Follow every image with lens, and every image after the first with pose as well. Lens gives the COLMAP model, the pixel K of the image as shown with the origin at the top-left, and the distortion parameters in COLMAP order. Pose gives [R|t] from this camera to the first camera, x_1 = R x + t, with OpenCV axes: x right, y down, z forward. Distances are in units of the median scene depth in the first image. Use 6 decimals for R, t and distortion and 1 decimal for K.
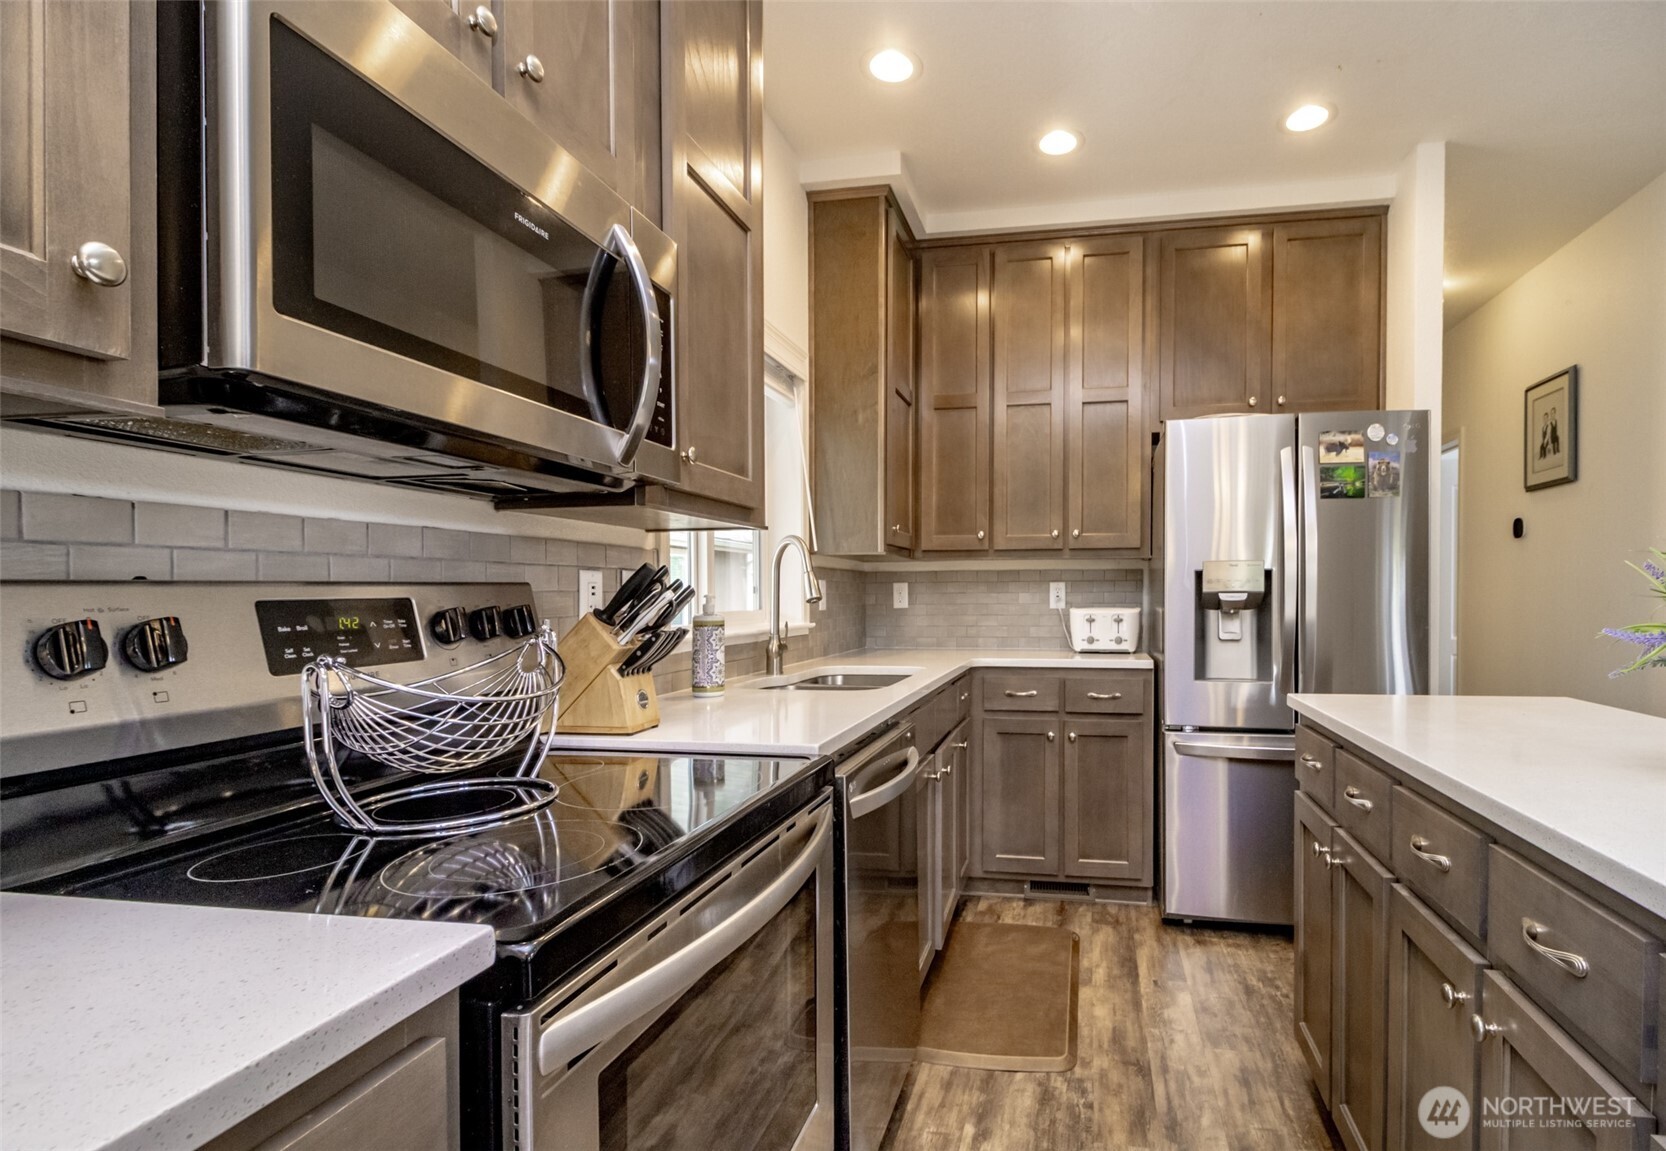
lens RADIAL K [[810.7, 0, 952.2], [0, 810.7, 609.4], [0, 0, 1]] dist [0.007535, -0.003352]
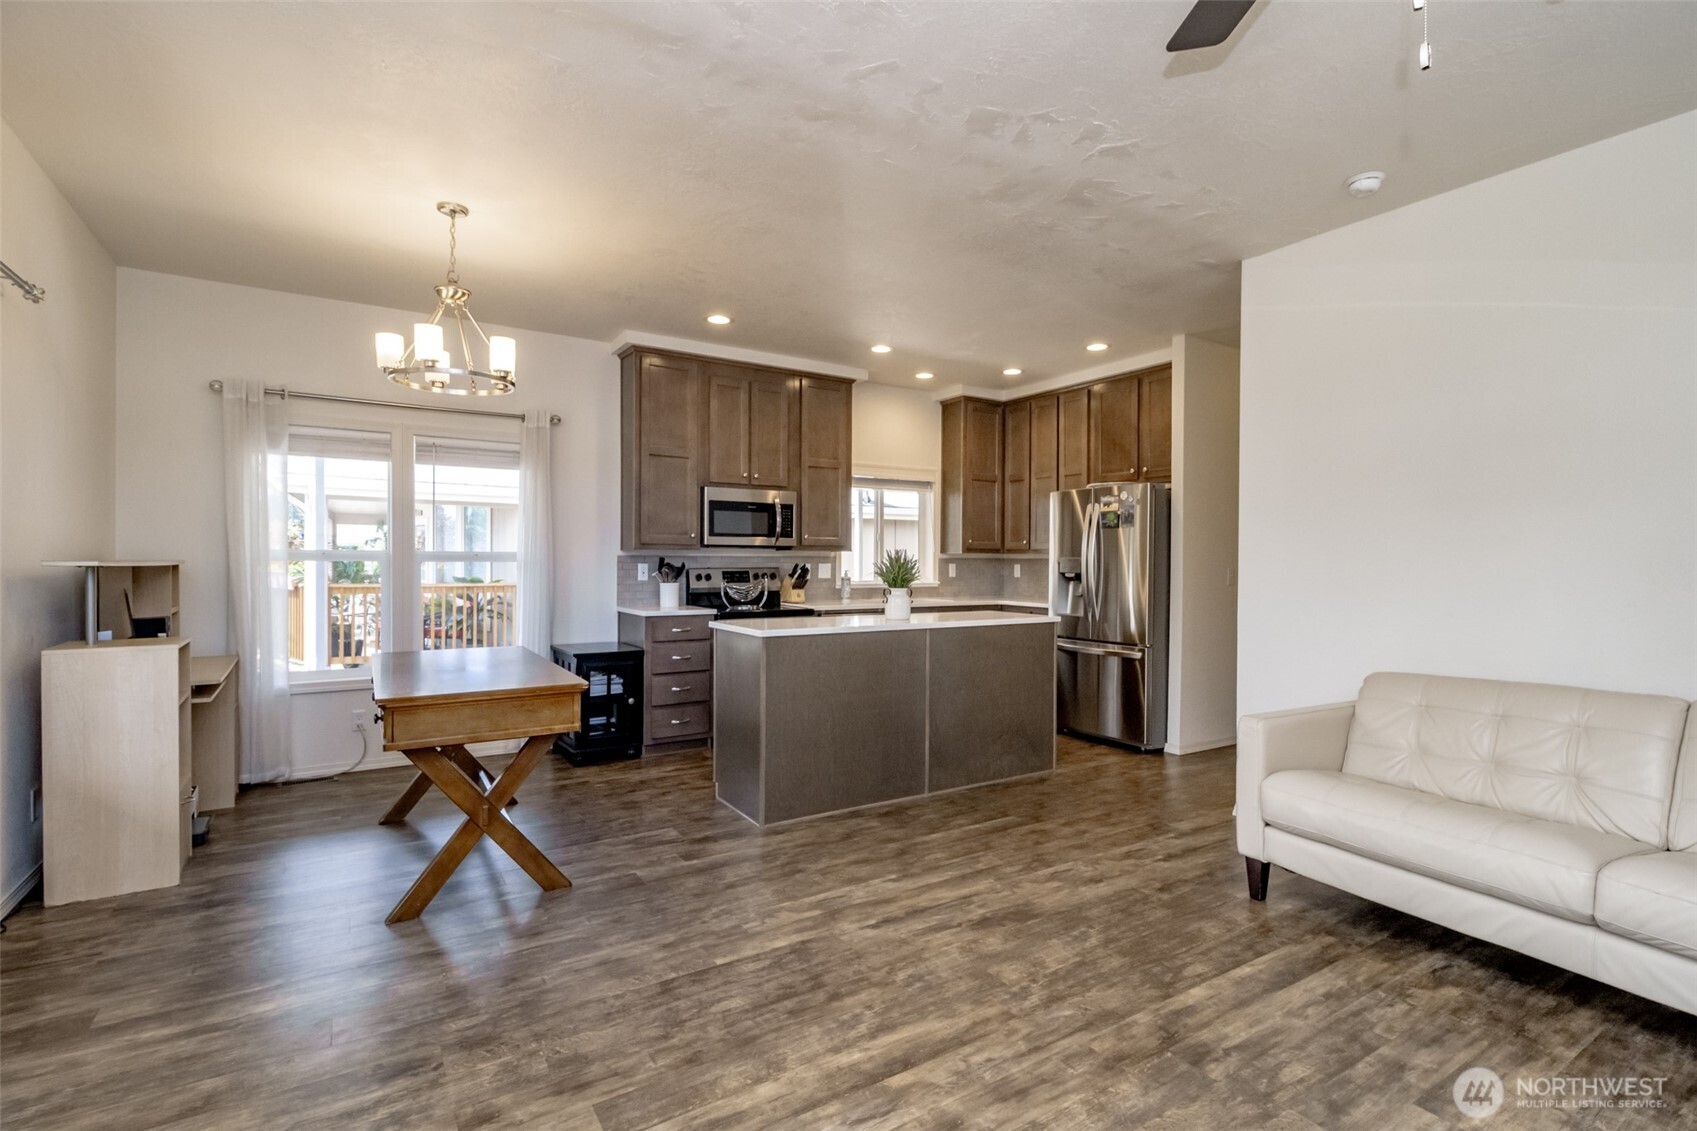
lens RADIAL K [[785.7, 0, 868.3], [0, 785.7, 552.8], [0, 0, 1]] dist [0.002284, -0.003459]
pose [[0.675476, 0.001166, -0.737381, 1.430314], [-0.022405, 0.999569, -0.018943, -0.020985], [0.737042, 0.029317, 0.675211, -0.740073]]
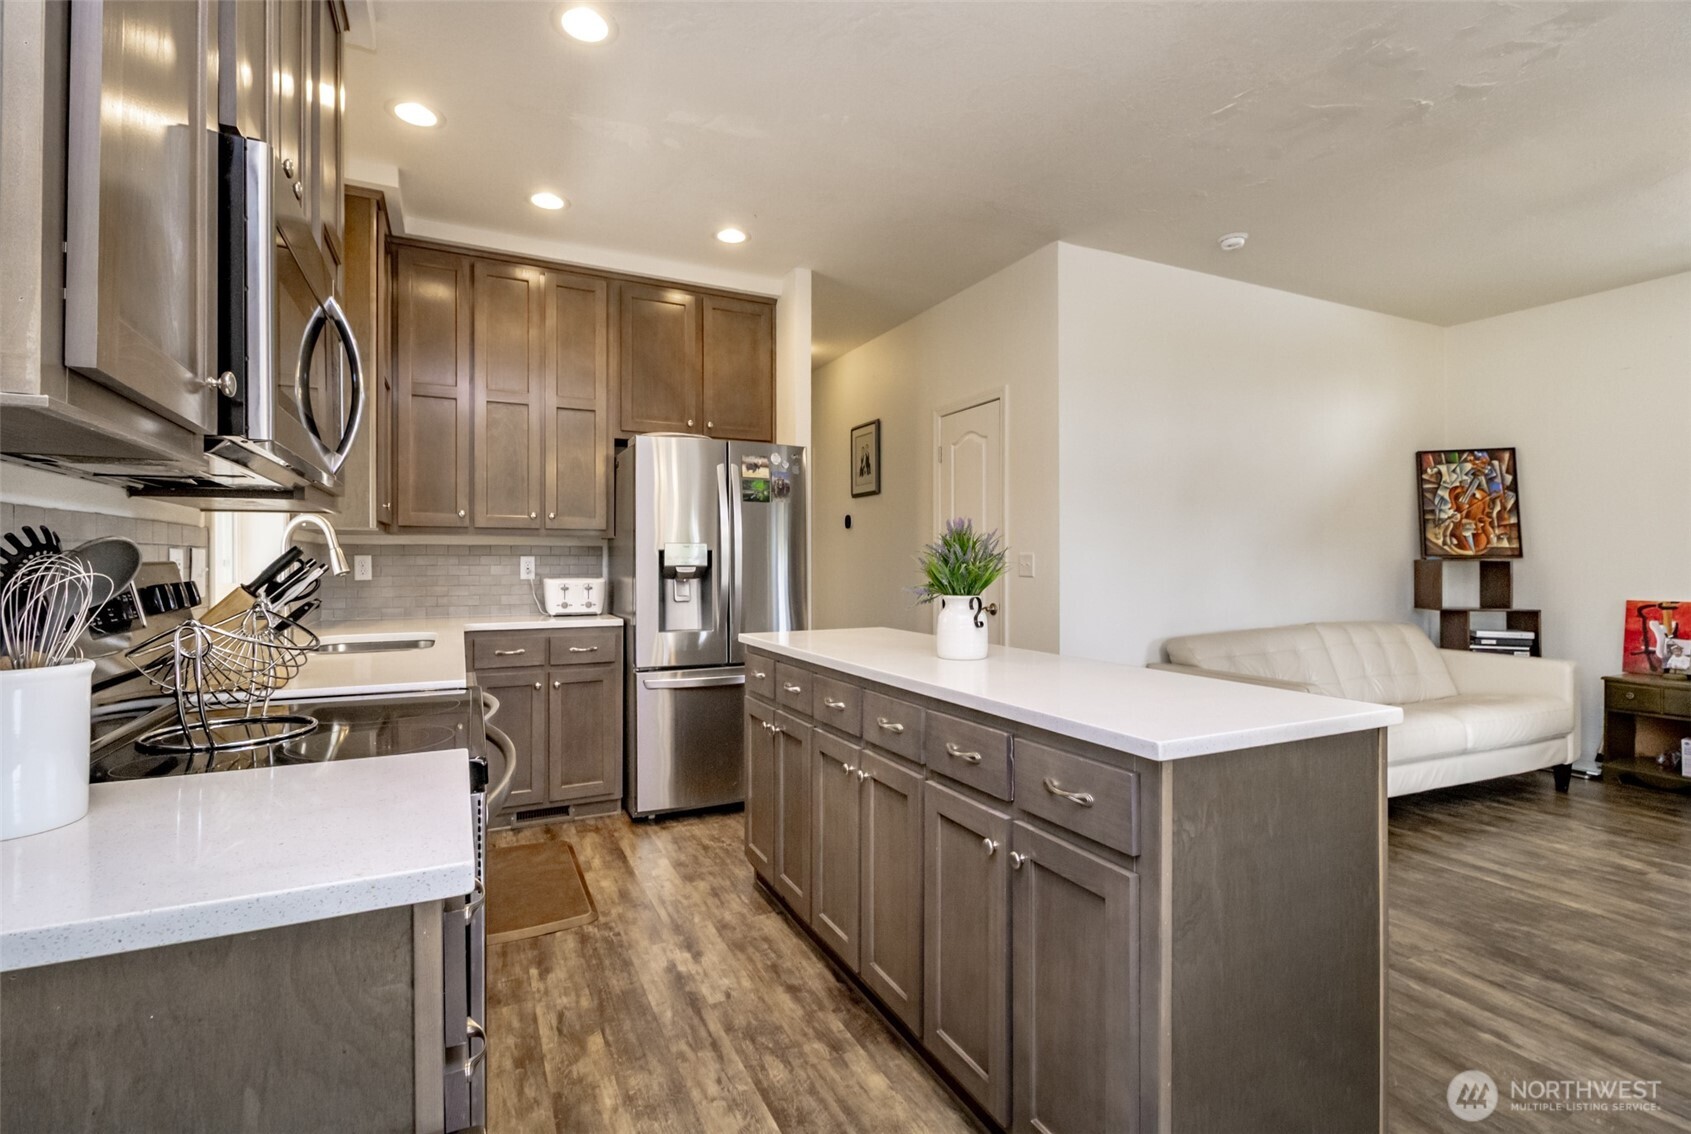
lens RADIAL K [[782.9, 0, 845.5], [0, 782.9, 555.3], [0, 0, 1]] dist [0.002284, -0.003459]
pose [[0.813619, 0.009151, 0.581327, -0.189291], [0.007612, 0.999623, -0.026389, -0.002636], [-0.581349, 0.025896, 0.813242, -0.215102]]
